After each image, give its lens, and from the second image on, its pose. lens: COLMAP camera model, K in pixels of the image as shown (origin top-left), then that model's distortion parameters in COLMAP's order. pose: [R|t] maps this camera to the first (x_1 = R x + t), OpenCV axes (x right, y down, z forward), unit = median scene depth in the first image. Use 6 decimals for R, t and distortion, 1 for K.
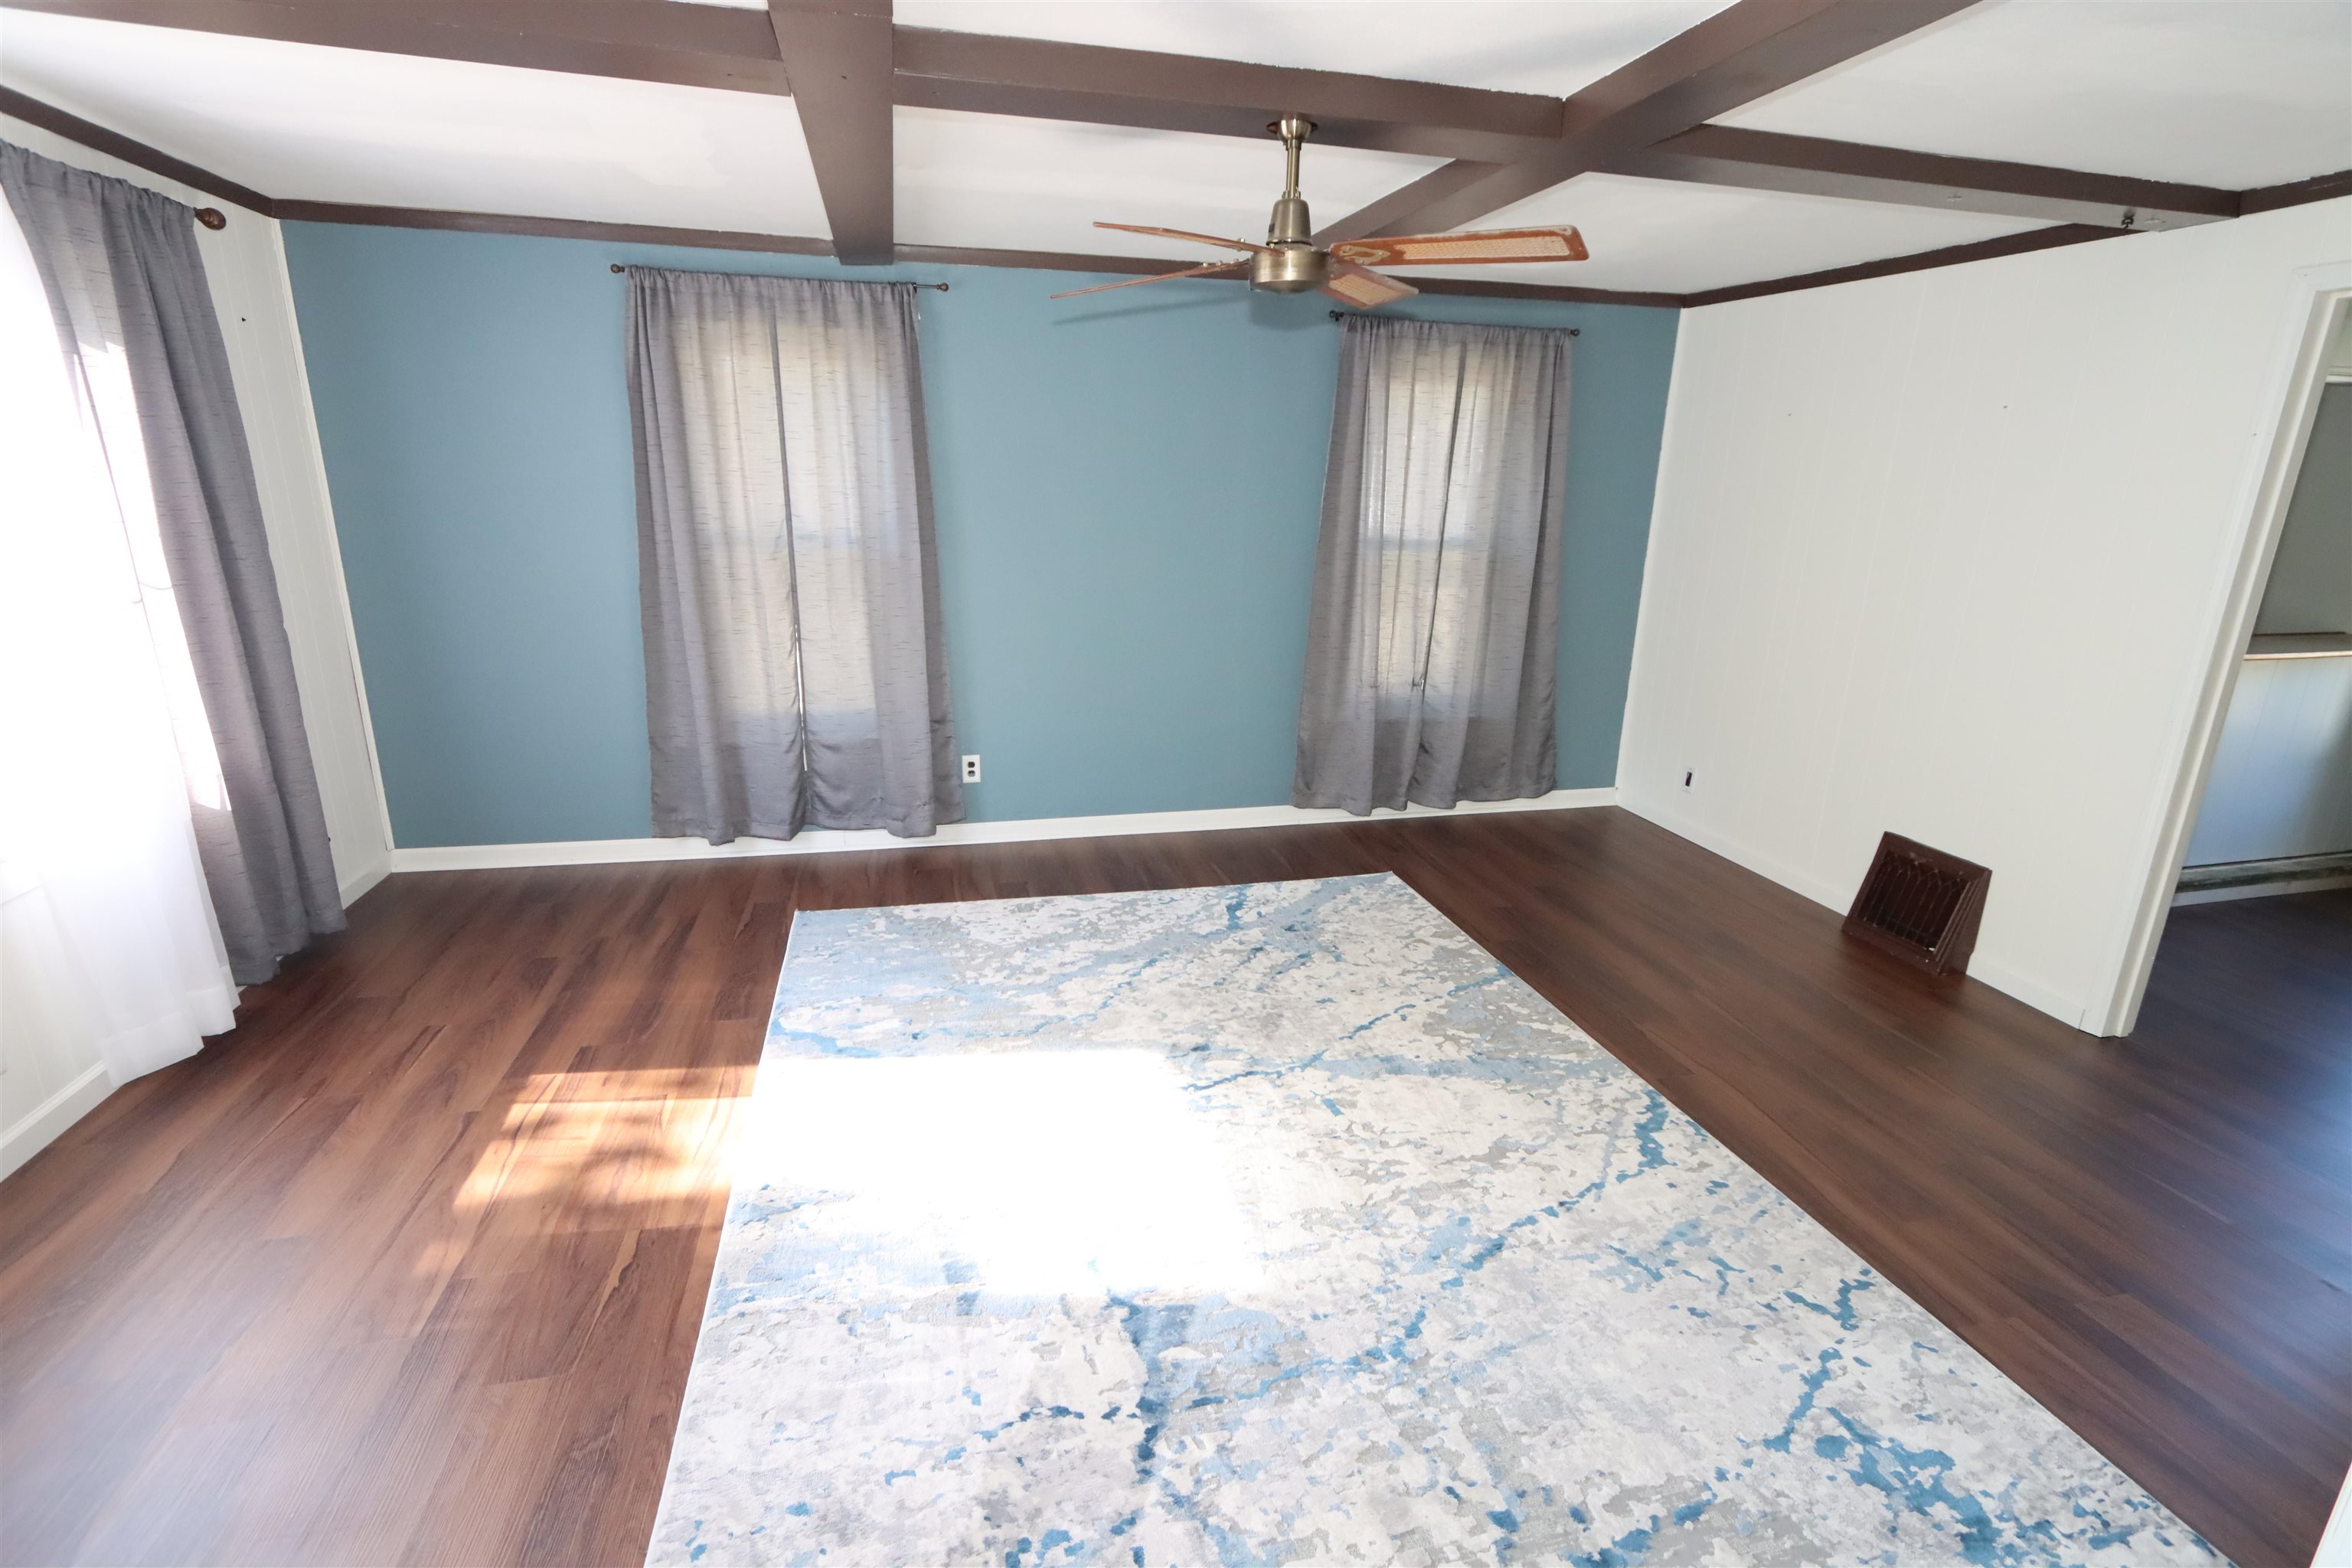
lens RADIAL K [[1080.3, 0, 1170.8], [0, 1080.3, 783.3], [0, 0, 1]] dist [-0.016209, 0.002084]
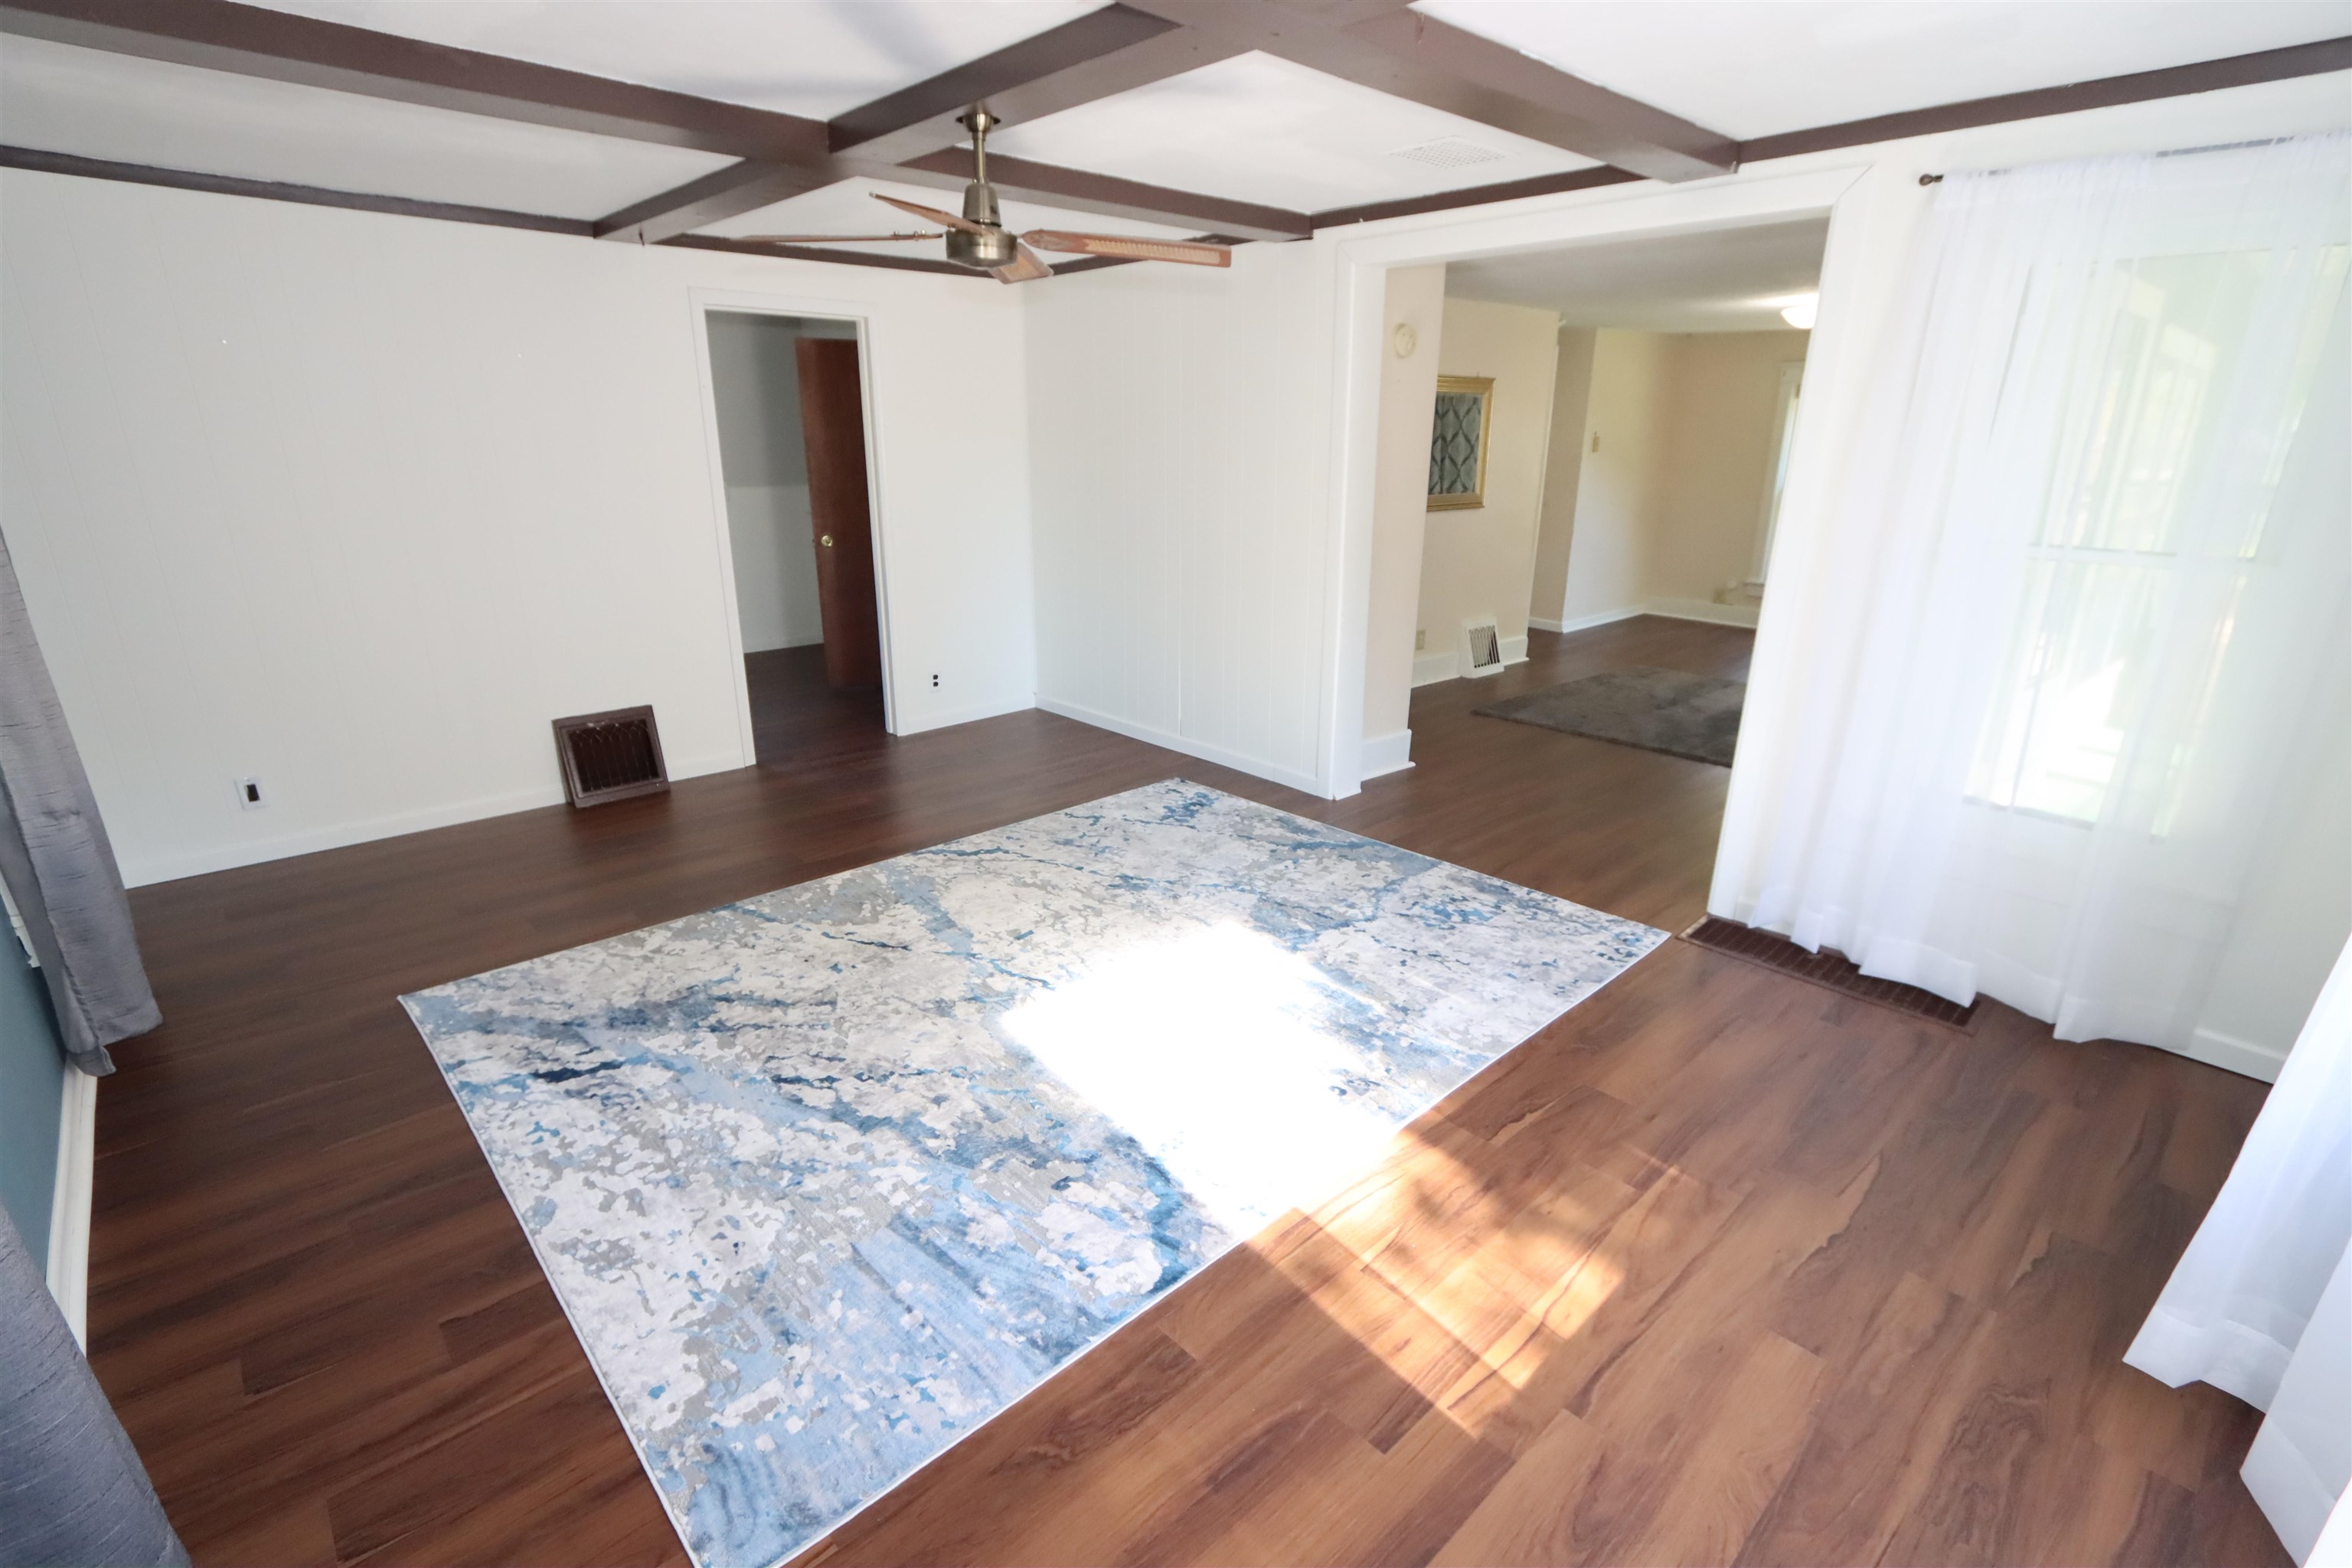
lens RADIAL K [[1080.3, 0, 1171.2], [0, 1080.3, 790.2], [0, 0, 1]] dist [-0.016209, 0.002084]
pose [[-0.490040, -0.301570, 0.817873, -0.779640], [0.224298, 0.863036, 0.452614, -0.323315], [-0.842349, 0.405247, -0.355280, 1.049038]]
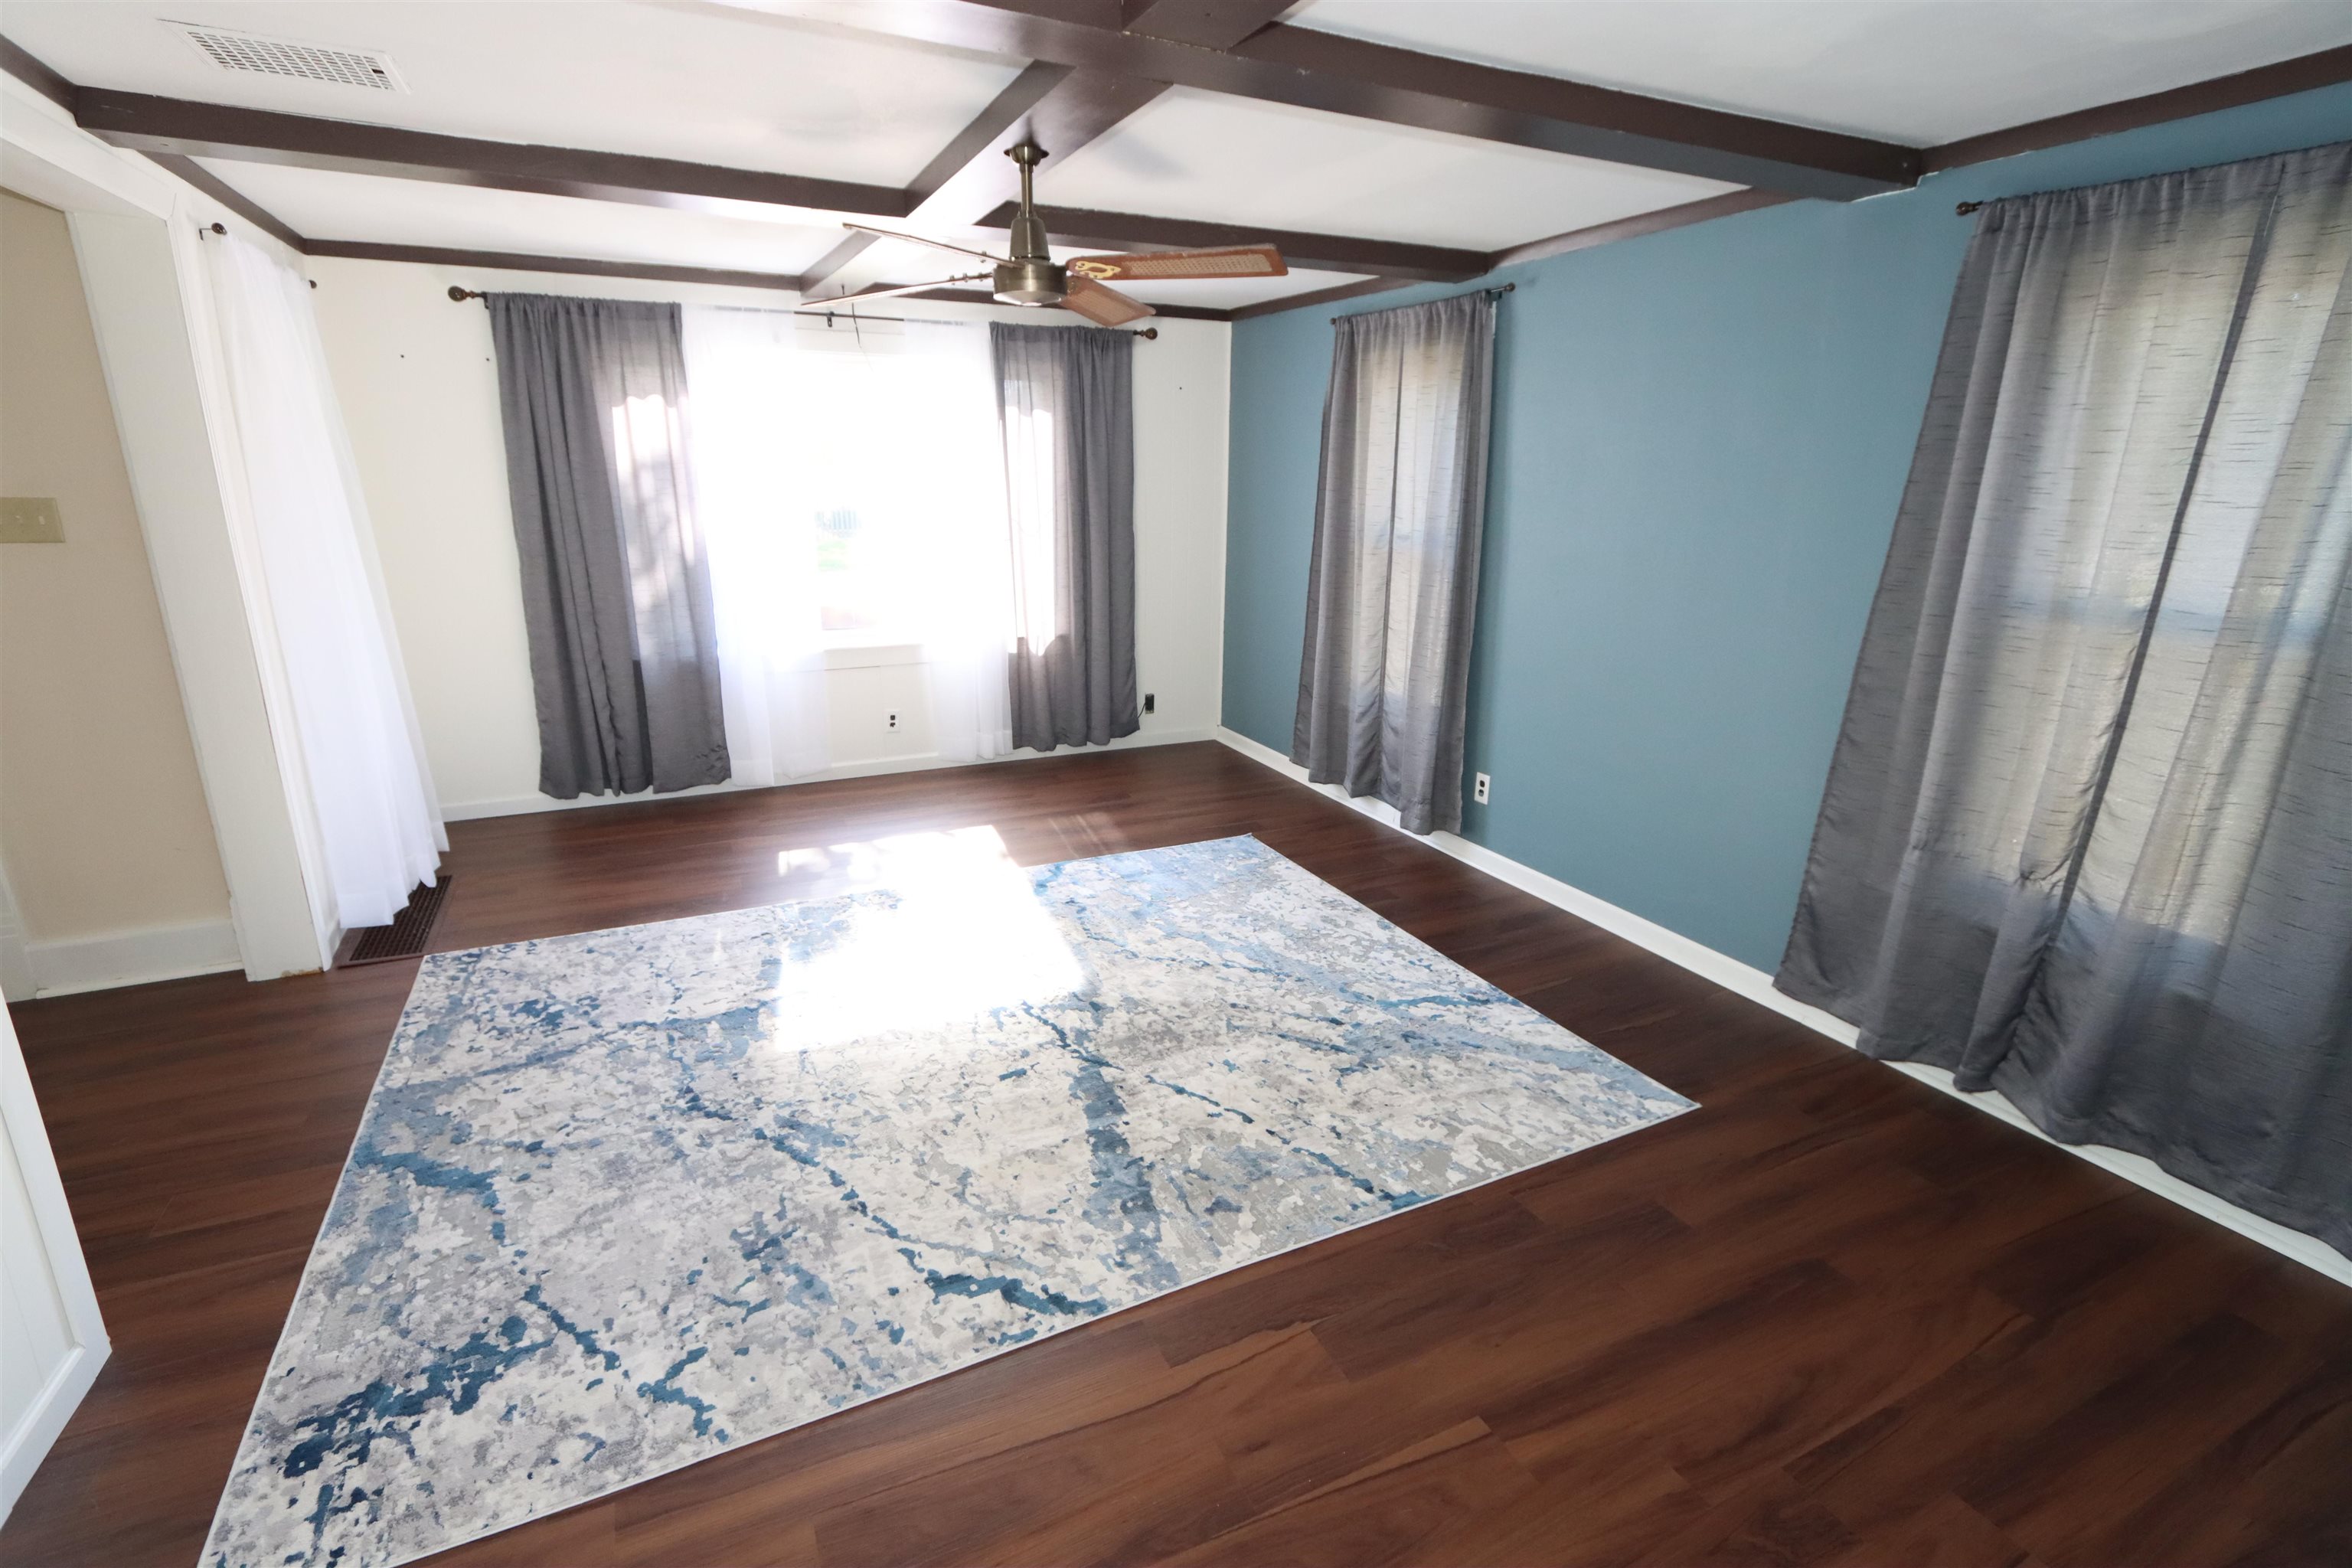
lens RADIAL K [[1080.3, 0, 1170.3], [0, 1080.3, 788.2], [0, 0, 1]] dist [-0.016209, 0.002084]
pose [[0.211851, 0.262868, -0.941286, 0.930103], [-0.276582, 0.939899, 0.200231, -0.181322], [0.937348, 0.217924, 0.271824, 0.677520]]
